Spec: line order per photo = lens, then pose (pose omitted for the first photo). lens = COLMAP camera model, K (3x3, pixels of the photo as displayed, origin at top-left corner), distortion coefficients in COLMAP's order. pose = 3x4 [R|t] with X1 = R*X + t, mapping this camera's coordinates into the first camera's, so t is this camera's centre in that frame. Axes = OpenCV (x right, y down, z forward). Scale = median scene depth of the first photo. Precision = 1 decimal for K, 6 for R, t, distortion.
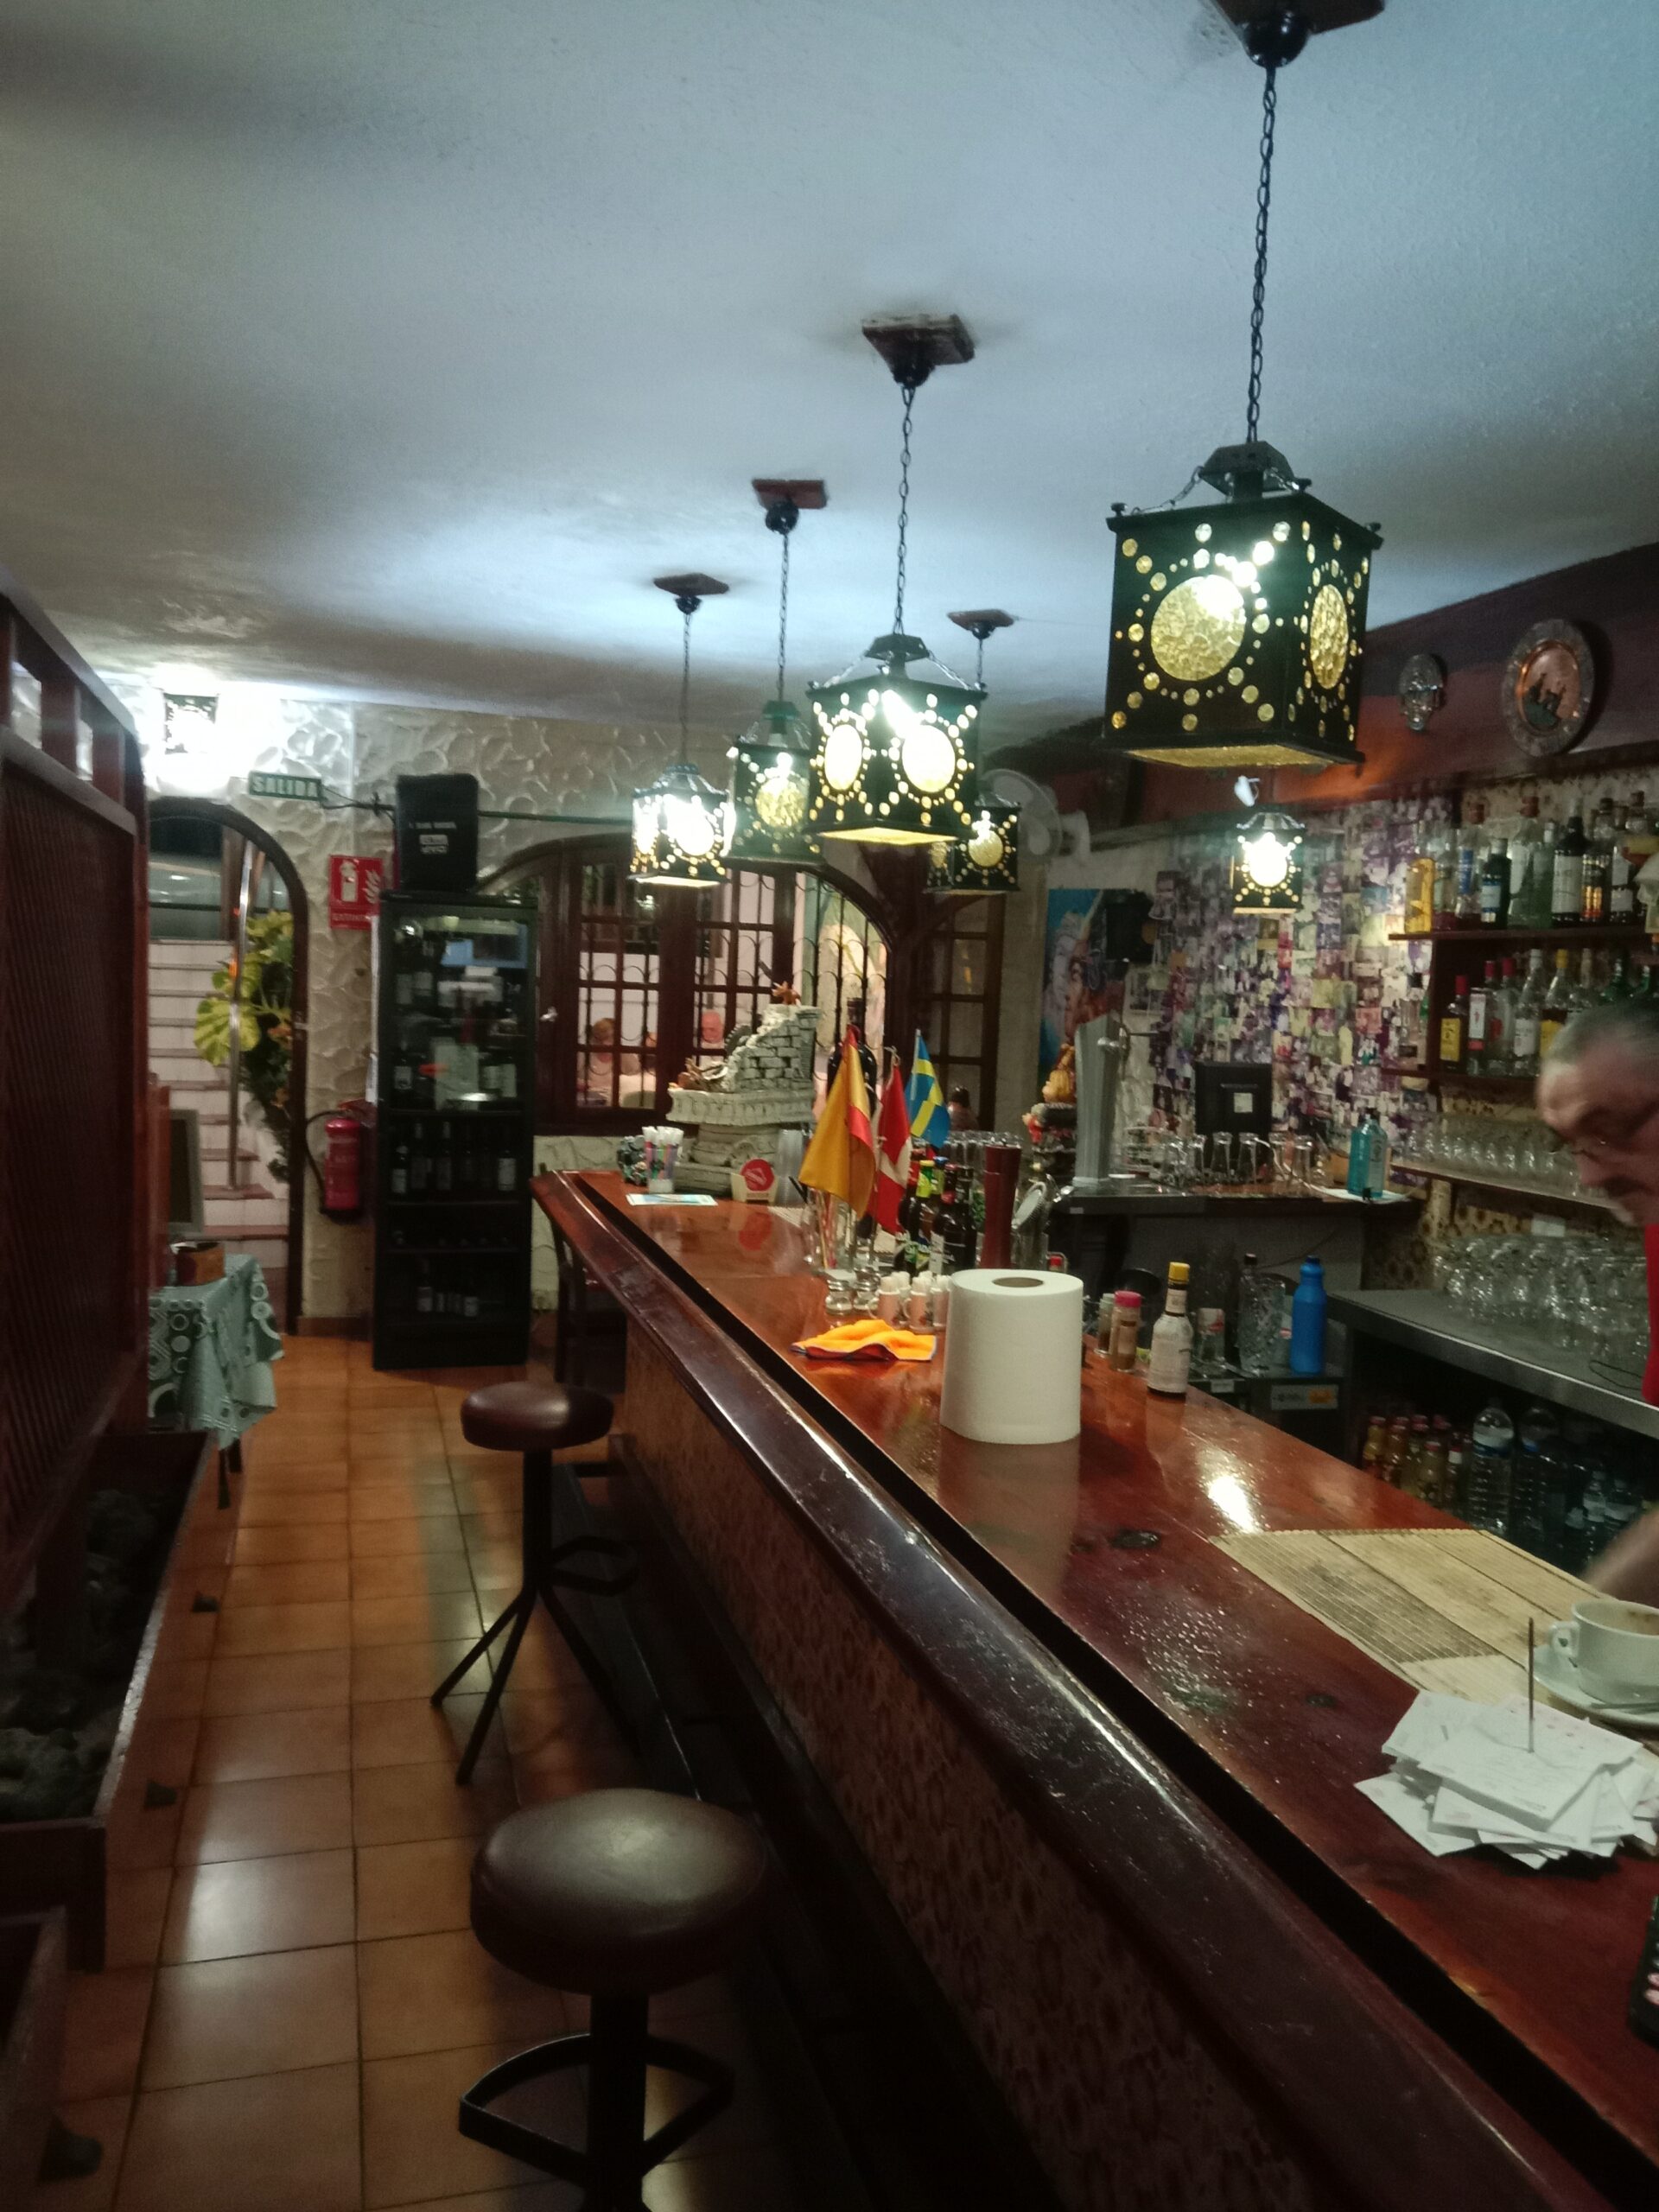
lens RADIAL K [[1656.9, 0, 829.5], [0, 1656.9, 1106.0], [0, 0, 1]] dist [-0.000417, -0.004487]
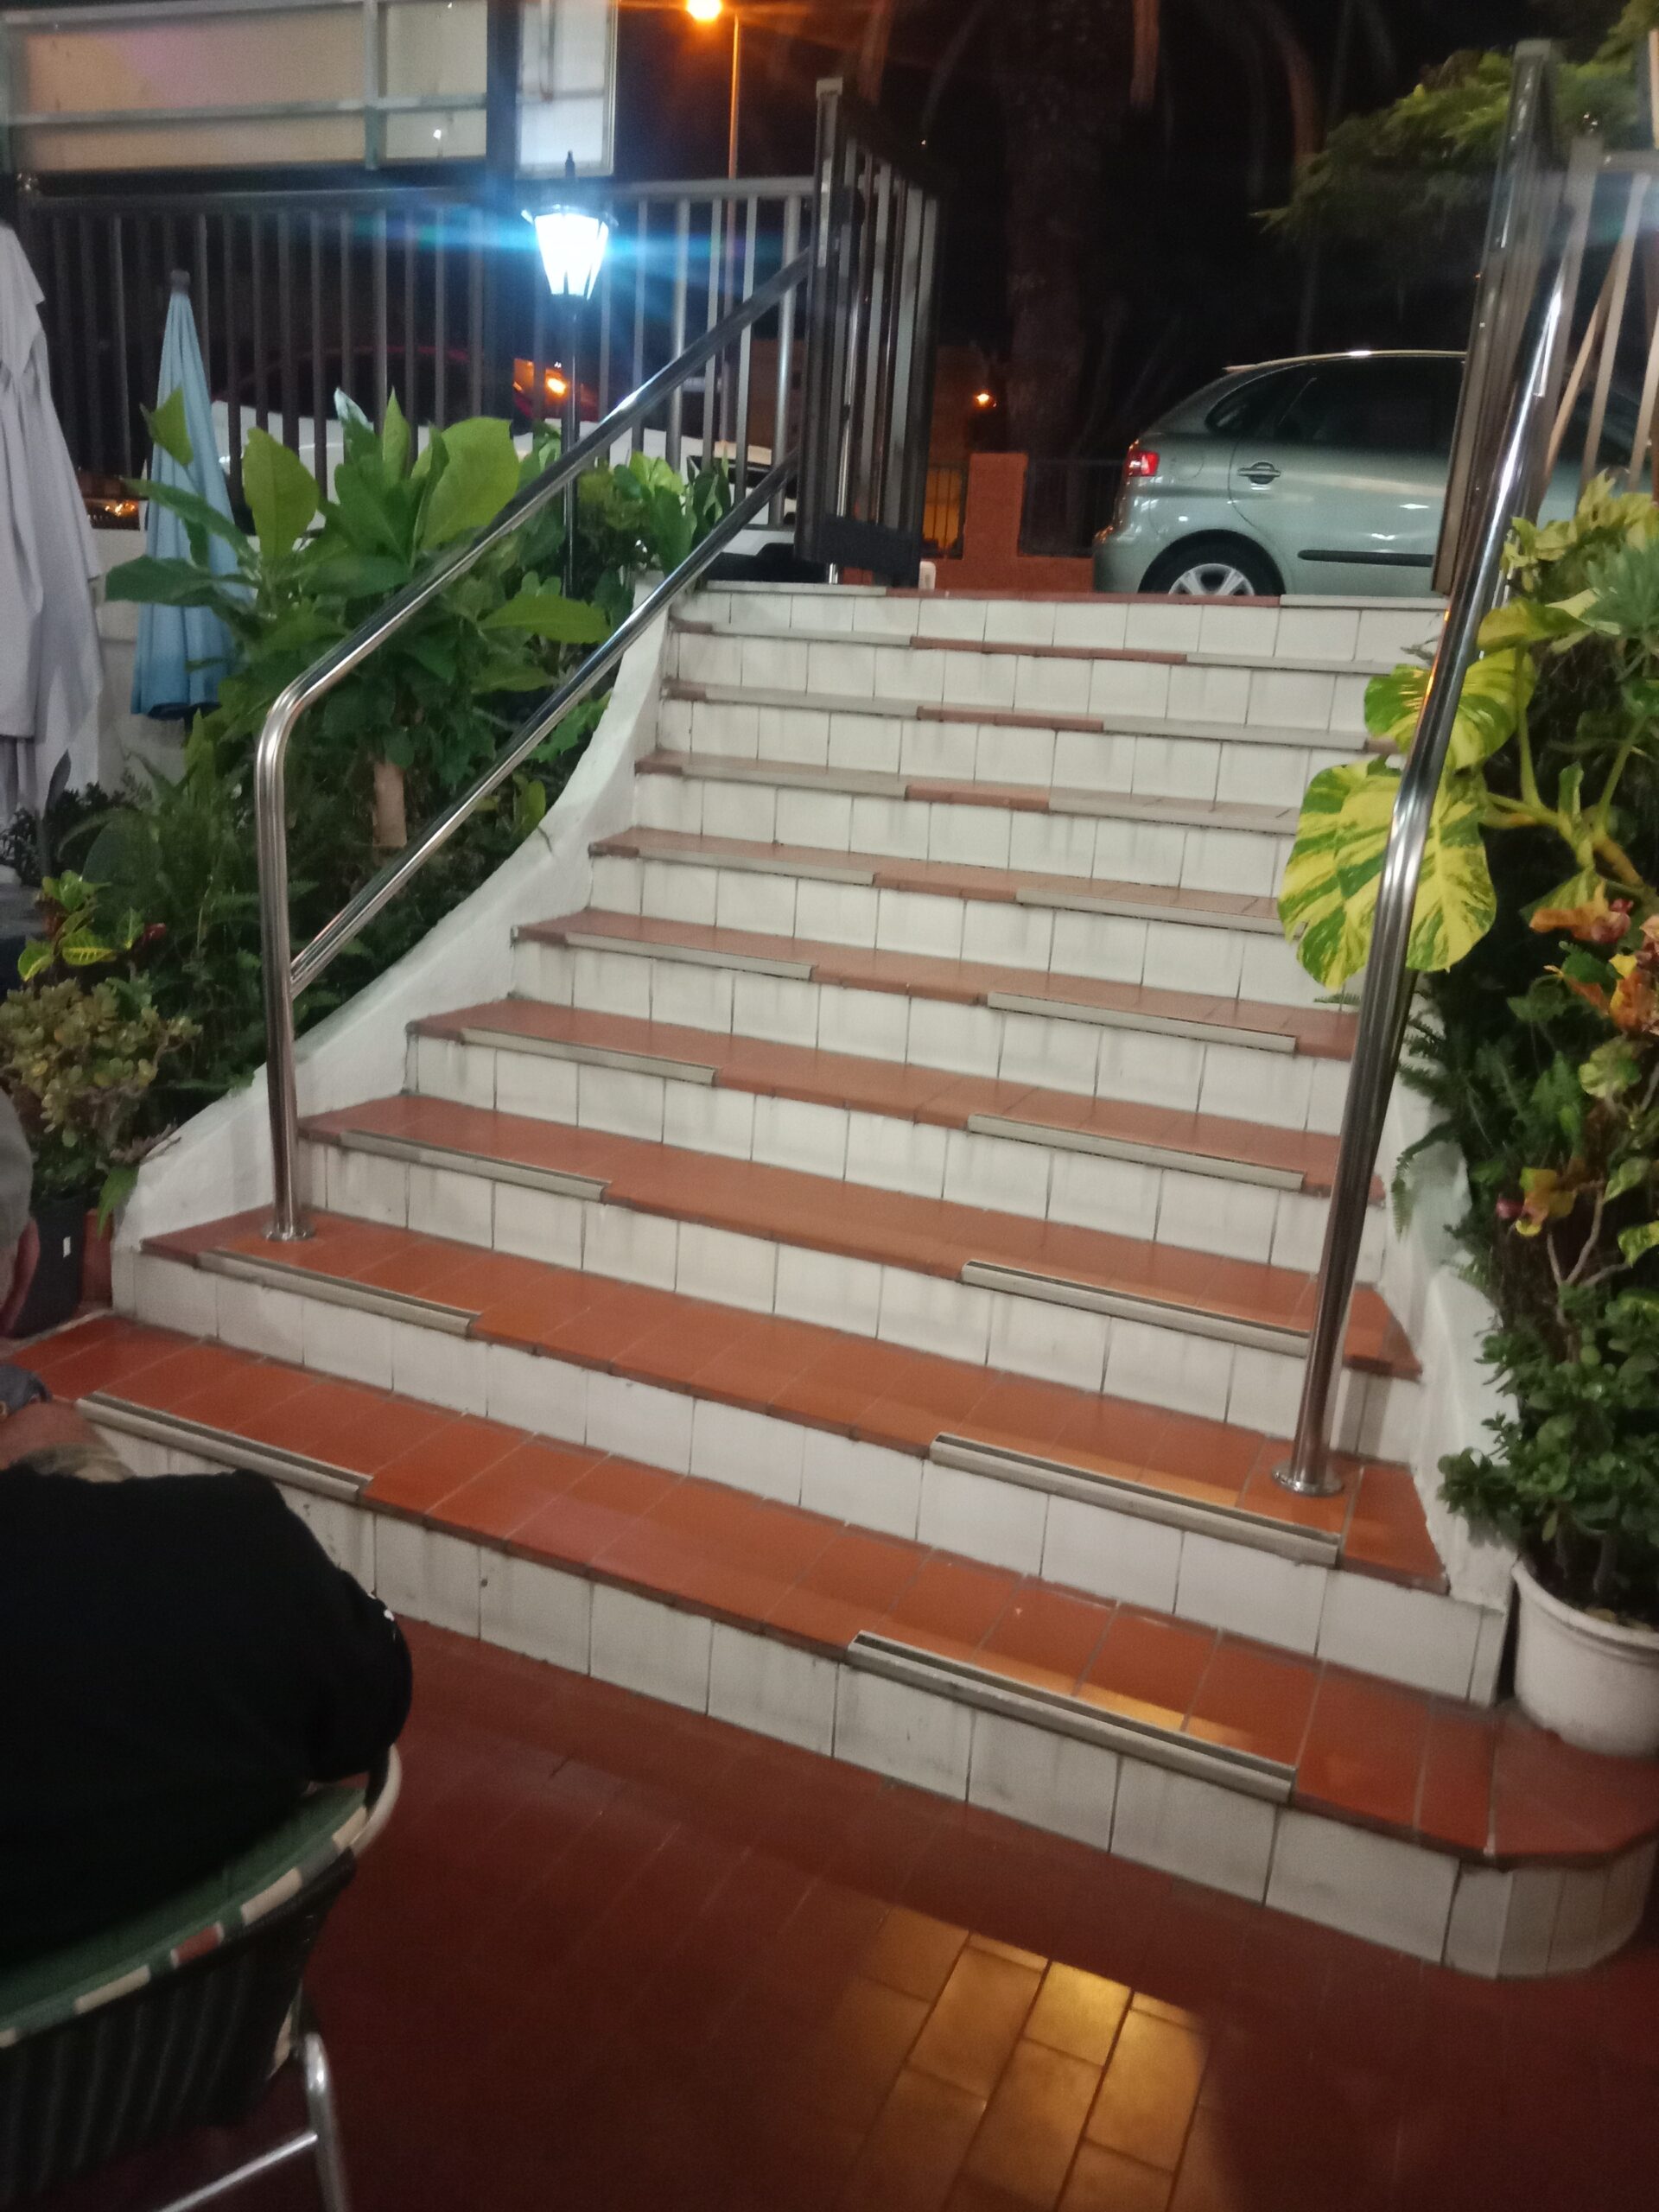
lens RADIAL K [[1656.9, 0, 829.5], [0, 1656.9, 1106.0], [0, 0, 1]] dist [-0.000417, -0.004487]
pose [[0.758558, 0.182579, -0.625504, -0.247891], [-0.093046, 0.980455, 0.173349, -0.047753], [0.644928, -0.073295, 0.760720, 0.711826]]
